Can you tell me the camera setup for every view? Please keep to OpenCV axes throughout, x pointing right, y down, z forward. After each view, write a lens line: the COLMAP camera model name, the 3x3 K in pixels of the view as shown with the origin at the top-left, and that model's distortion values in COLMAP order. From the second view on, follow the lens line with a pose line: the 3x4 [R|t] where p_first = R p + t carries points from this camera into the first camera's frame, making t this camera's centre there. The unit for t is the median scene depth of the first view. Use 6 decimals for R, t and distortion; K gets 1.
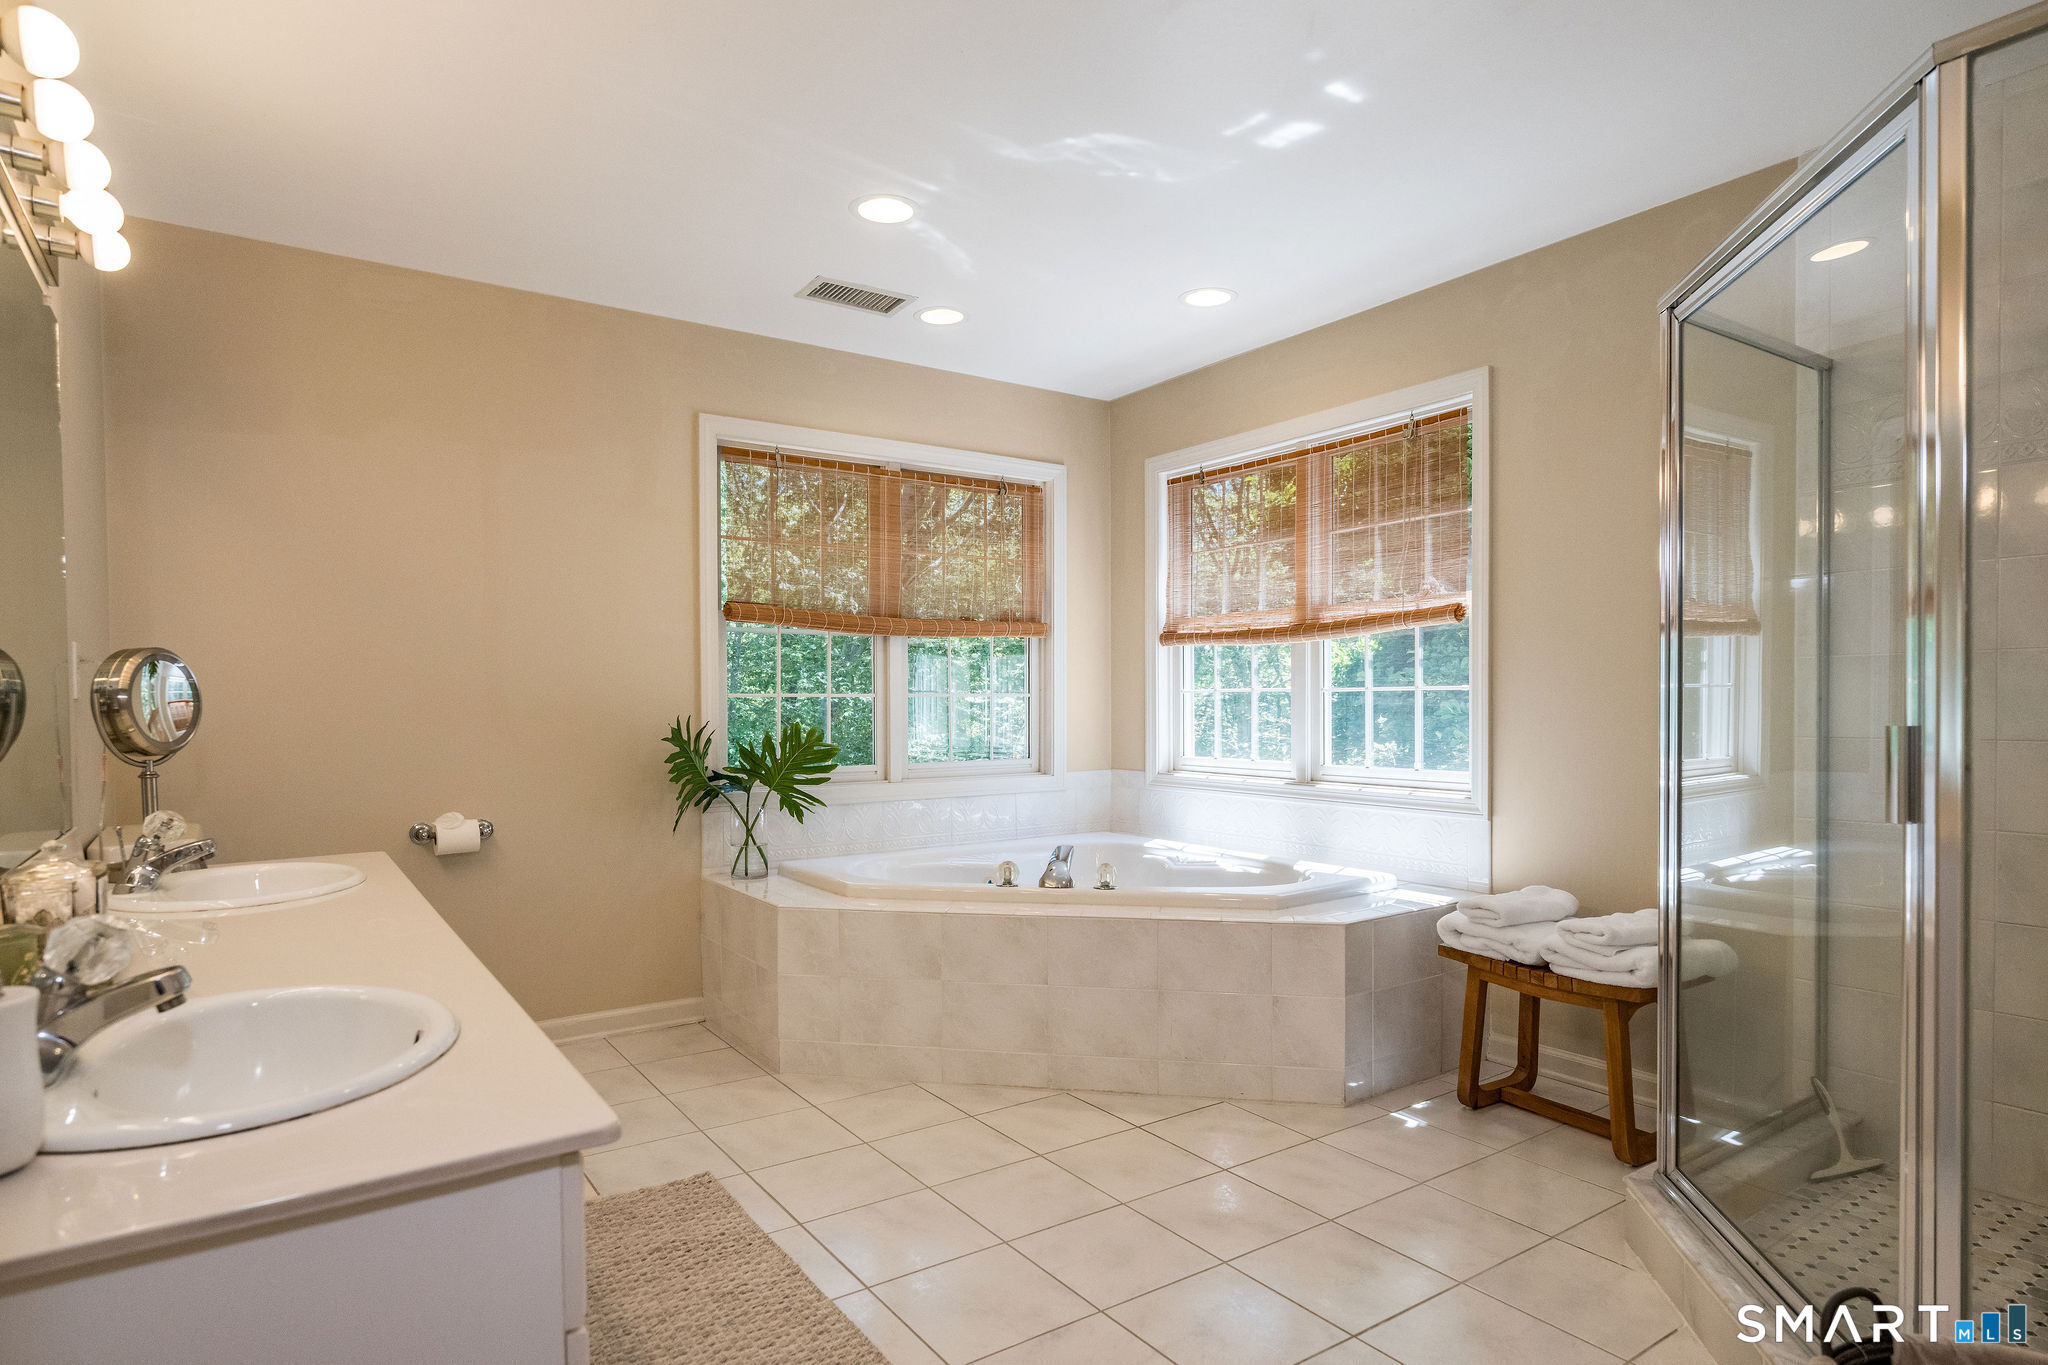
lens RADIAL K [[1117.9, 0, 1017.6], [0, 1117.9, 714.7], [0, 0, 1]] dist [-0.001542, -0.000545]
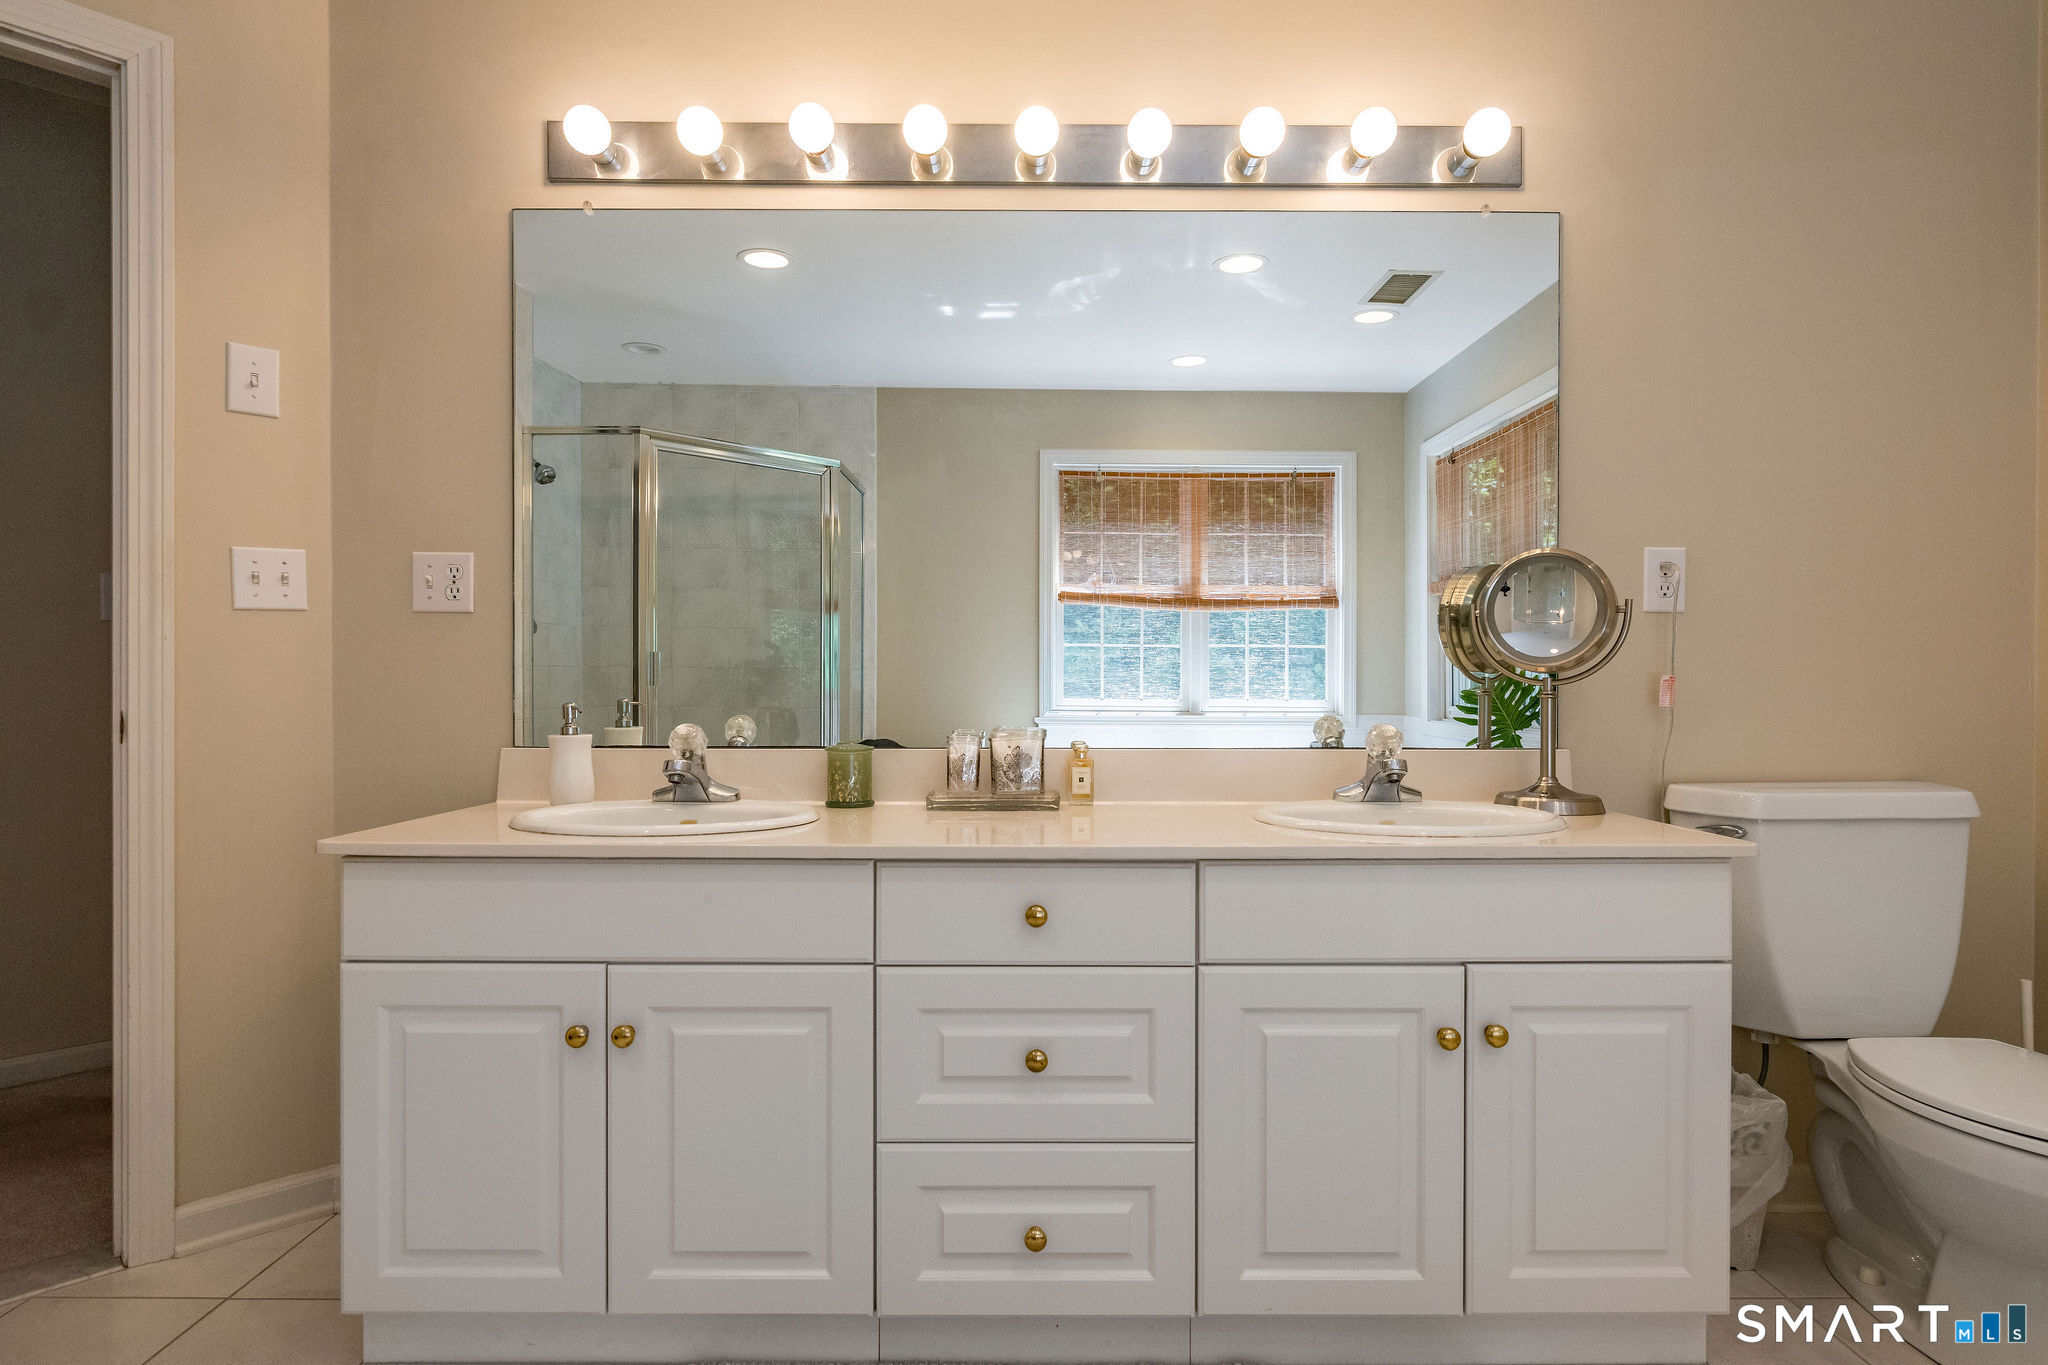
lens RADIAL K [[1117.9, 0, 1017.6], [0, 1117.9, 714.7], [0, 0, 1]] dist [-0.001542, -0.000545]
pose [[0.558681, -0.024158, 0.829031, -1.119663], [0.006288, 0.999670, 0.024893, 0.029920], [-0.829359, -0.008694, 0.558649, 0.443494]]
